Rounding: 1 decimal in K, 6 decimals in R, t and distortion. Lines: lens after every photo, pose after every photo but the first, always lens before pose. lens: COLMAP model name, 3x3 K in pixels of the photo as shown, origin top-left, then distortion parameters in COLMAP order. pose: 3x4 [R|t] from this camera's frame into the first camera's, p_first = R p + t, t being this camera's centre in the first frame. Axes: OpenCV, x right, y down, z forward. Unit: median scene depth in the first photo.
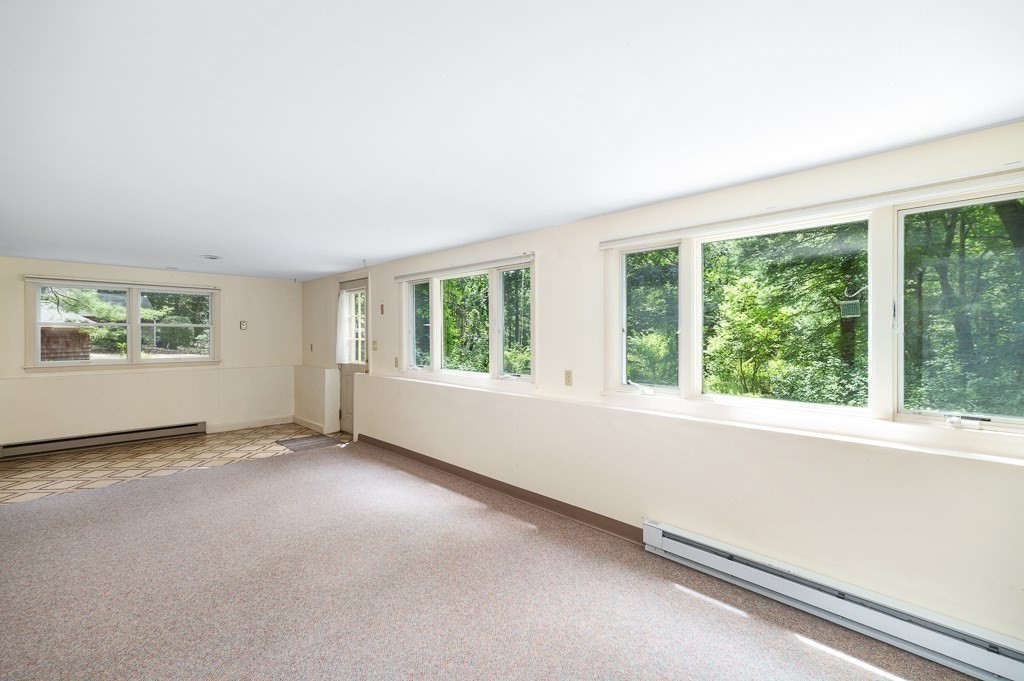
lens RADIAL K [[443.1, 0, 517.7], [0, 443.1, 337.2], [0, 0, 1]] dist [0.008398, 0.001139]
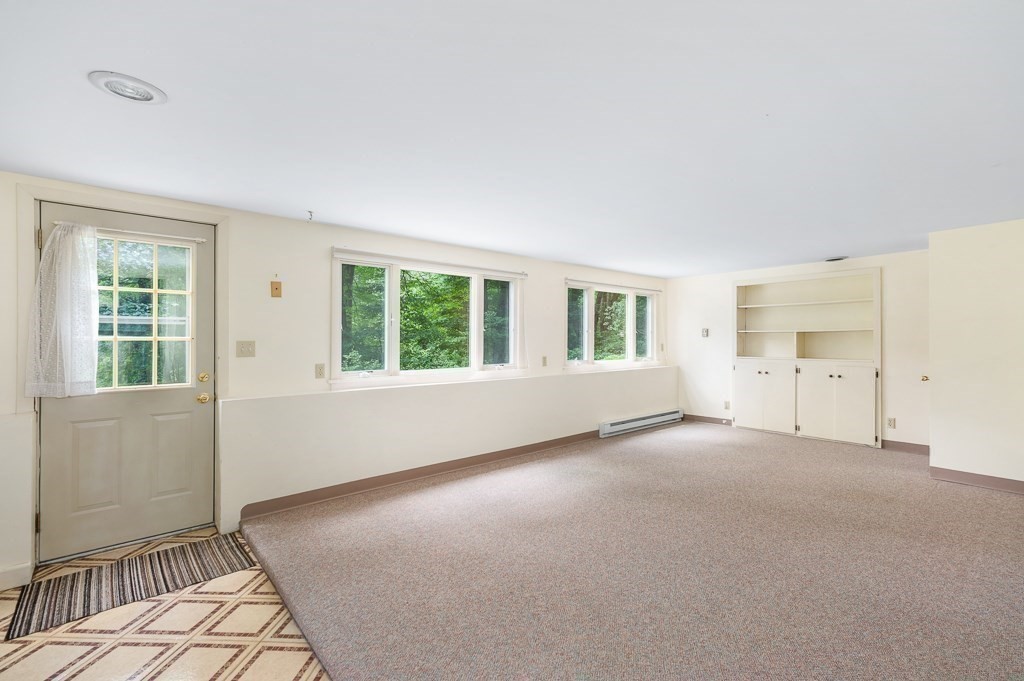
lens RADIAL K [[443.1, 0, 517.1], [0, 443.1, 339.1], [0, 0, 1]] dist [0.008398, 0.001139]
pose [[0.083943, 0.003491, 0.996464, -1.427509], [0.014867, 0.999878, -0.004755, 0.020455], [-0.996360, 0.015214, 0.083881, 0.966850]]
